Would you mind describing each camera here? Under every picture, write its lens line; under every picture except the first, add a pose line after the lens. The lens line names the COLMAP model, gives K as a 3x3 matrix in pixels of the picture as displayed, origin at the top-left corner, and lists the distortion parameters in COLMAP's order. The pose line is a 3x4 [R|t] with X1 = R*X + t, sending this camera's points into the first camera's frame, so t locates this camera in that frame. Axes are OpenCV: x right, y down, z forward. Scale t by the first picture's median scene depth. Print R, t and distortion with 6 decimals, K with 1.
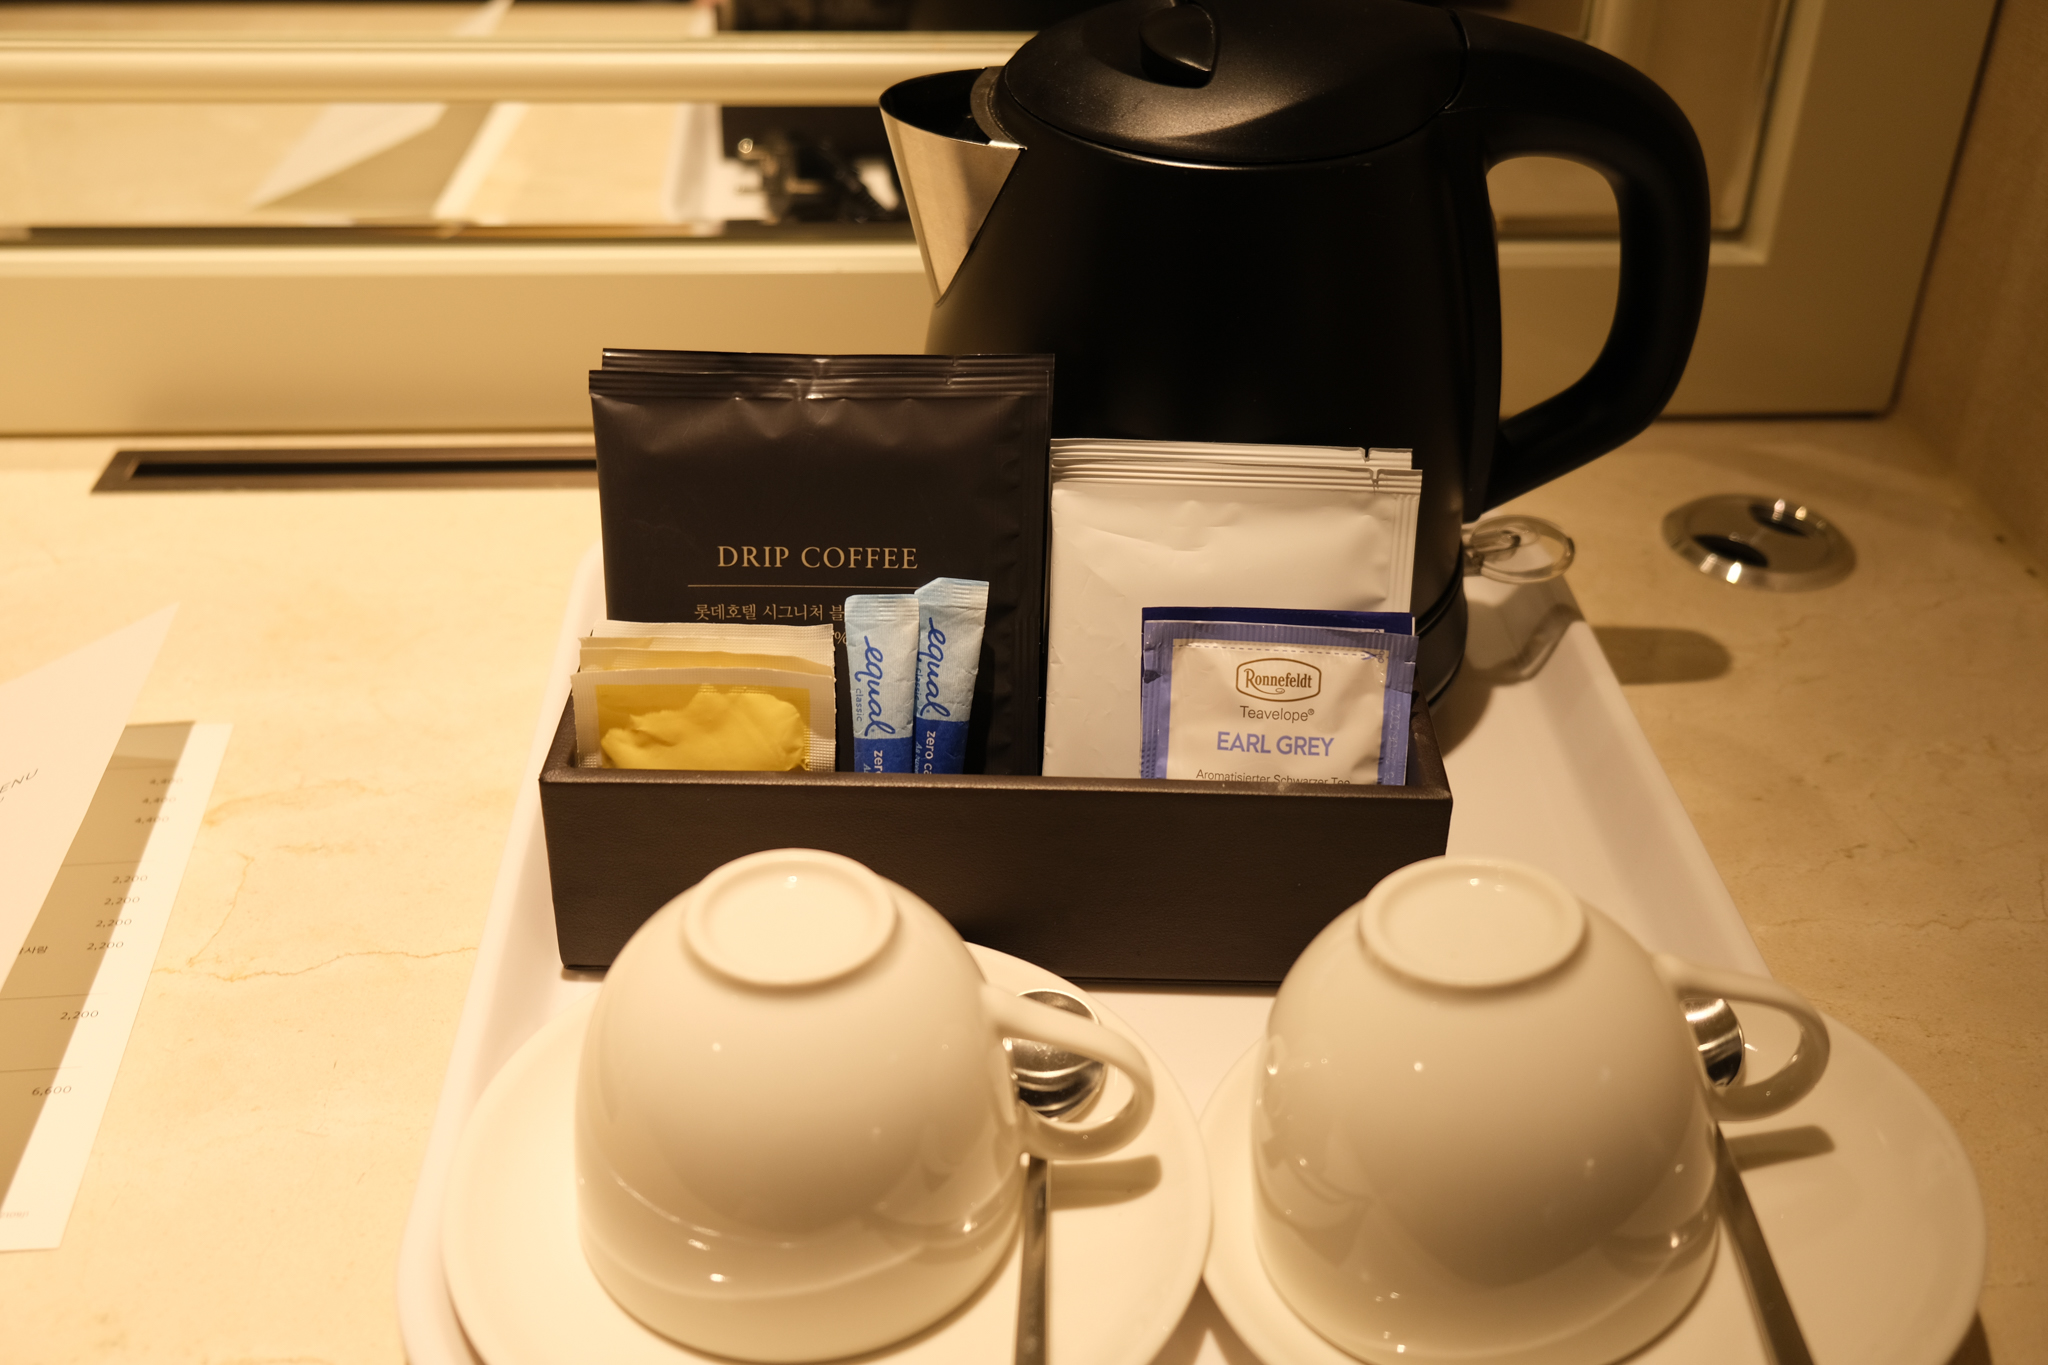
lens RADIAL K [[2181.5, 0, 1024.0], [0, 2181.5, 682.5], [0, 0, 1]] dist [-0.016540, 0.034973]
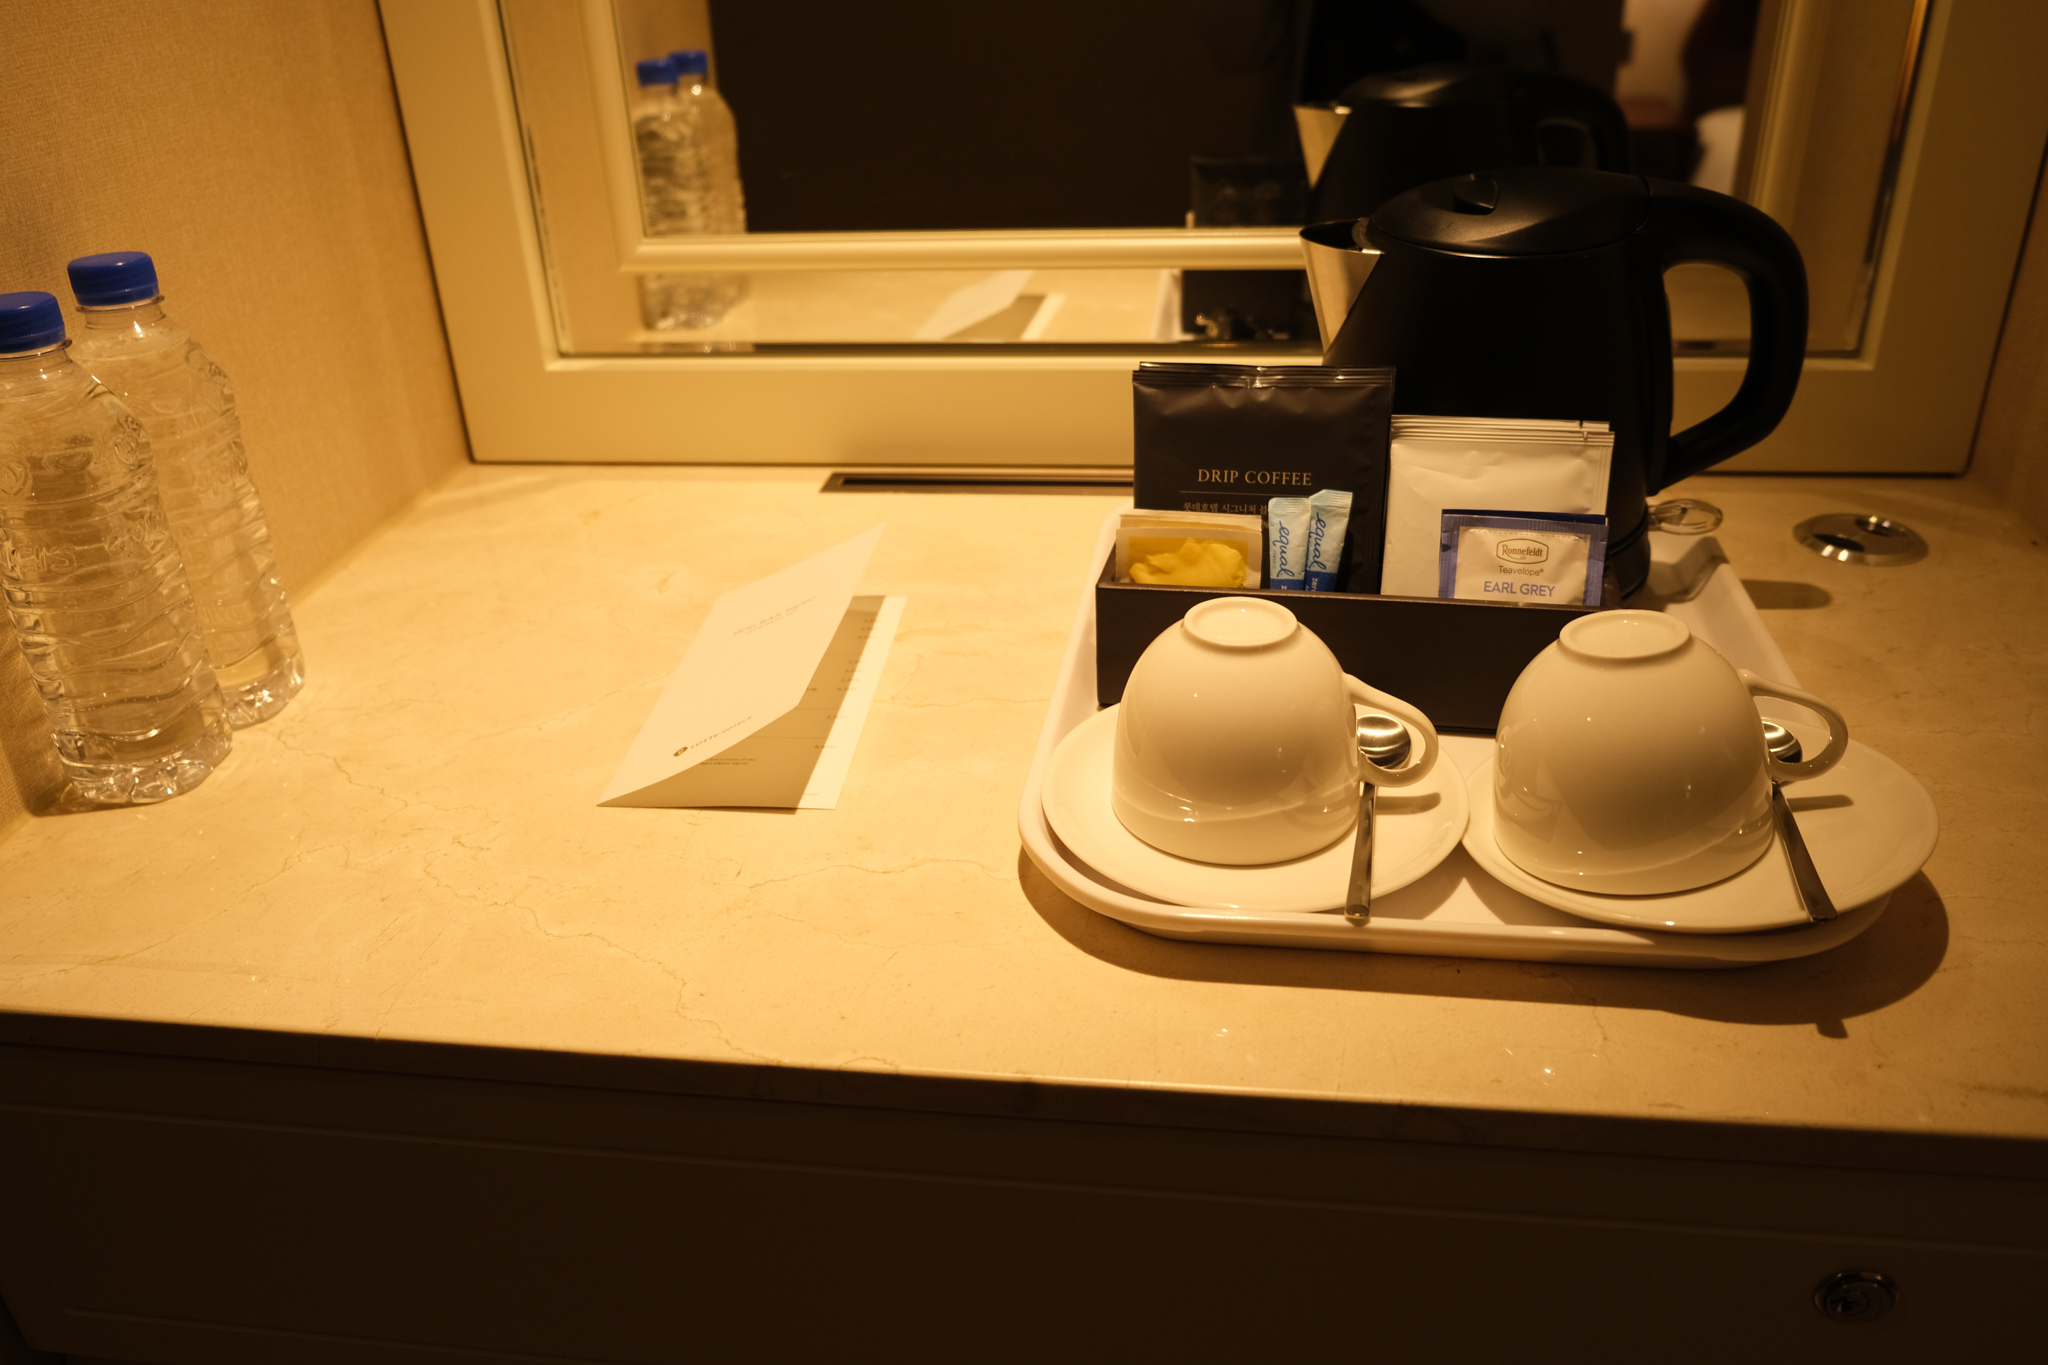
lens RADIAL K [[1647.4, 0, 1024.0], [0, 1647.4, 682.5], [0, 0, 1]] dist [-0.007186, 0.003688]
pose [[0.978917, 0.041624, -0.199973, -0.003528], [-0.059328, 0.994751, -0.083367, 0.230685], [0.195453, 0.093473, 0.976248, -0.325035]]
